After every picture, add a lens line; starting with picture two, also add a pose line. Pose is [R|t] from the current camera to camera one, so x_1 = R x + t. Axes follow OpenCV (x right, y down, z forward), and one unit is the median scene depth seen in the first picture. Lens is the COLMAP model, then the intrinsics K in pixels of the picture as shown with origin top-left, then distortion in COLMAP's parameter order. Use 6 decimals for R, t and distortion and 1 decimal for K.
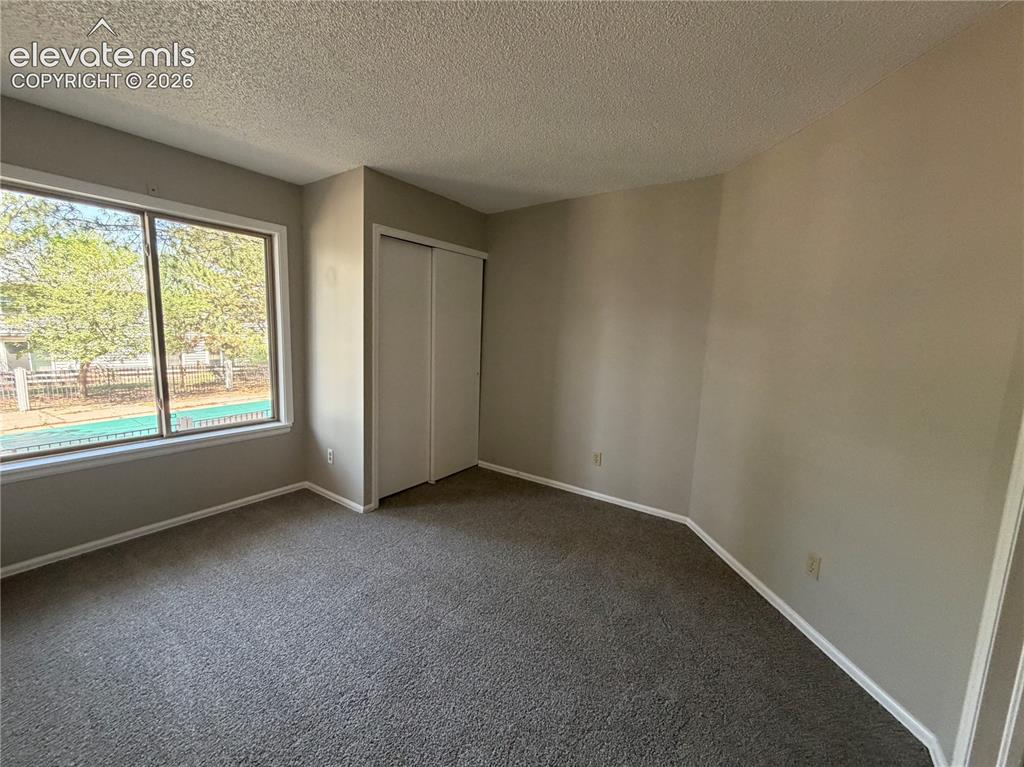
lens RADIAL K [[403.8, 0, 509.5], [0, 403.8, 385.8], [0, 0, 1]] dist [-0.007729, -0.000257]
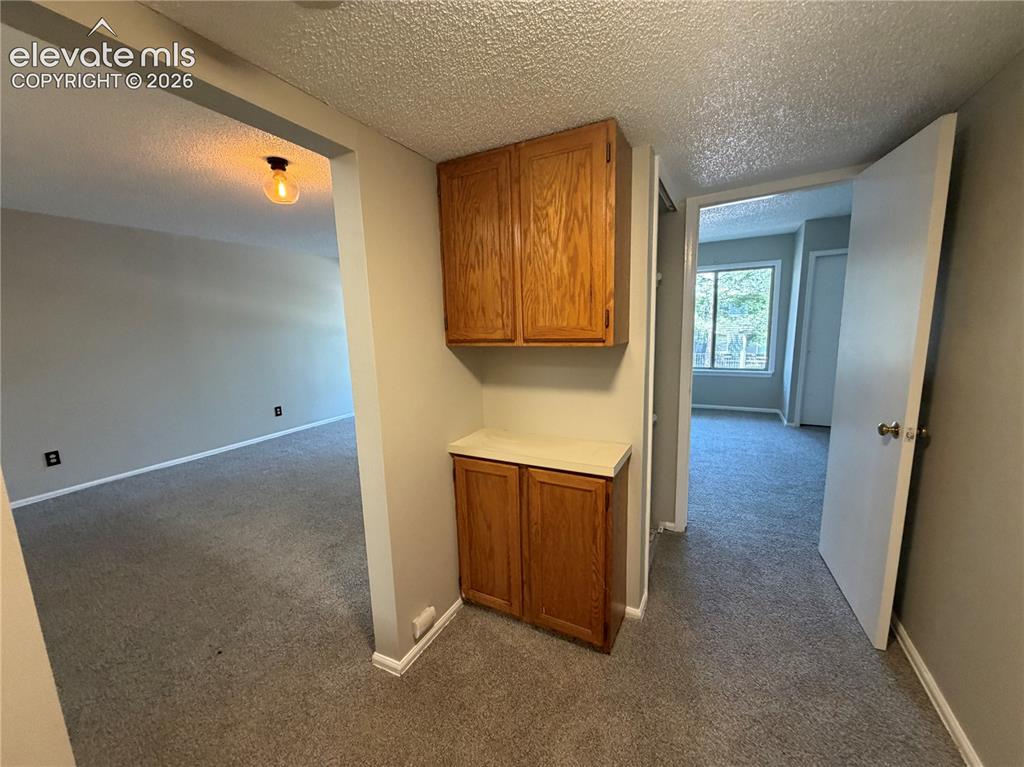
lens RADIAL K [[403.8, 0, 509.5], [0, 403.8, 385.8], [0, 0, 1]] dist [-0.007729, -0.000257]
pose [[0.123236, 0.117040, -0.985451, 1.098939], [-0.095342, 0.989824, 0.105636, 0.079018], [0.987787, 0.080937, 0.133141, -0.365847]]
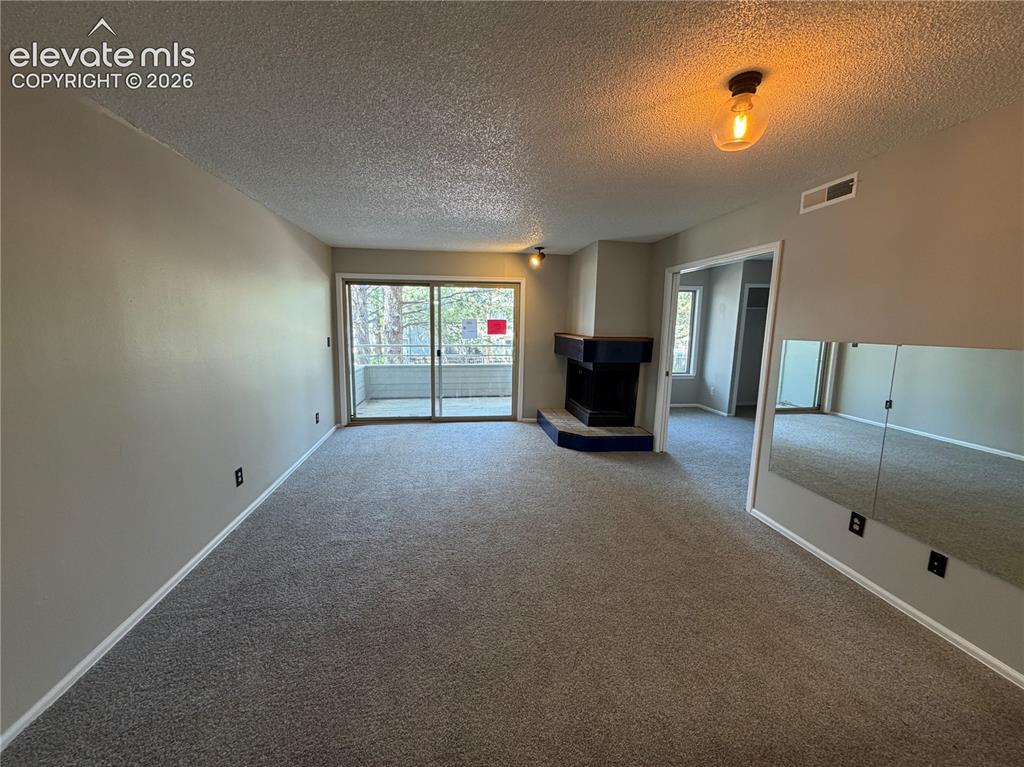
lens RADIAL K [[409.6, 0, 514.0], [0, 409.6, 381.5], [0, 0, 1]] dist [-0.000556, -0.000193]
pose [[0.694987, 0.080839, -0.714463, 0.393349], [-0.085511, 0.995900, 0.029502, 0.159814], [0.713919, 0.040591, 0.699051, -1.343733]]
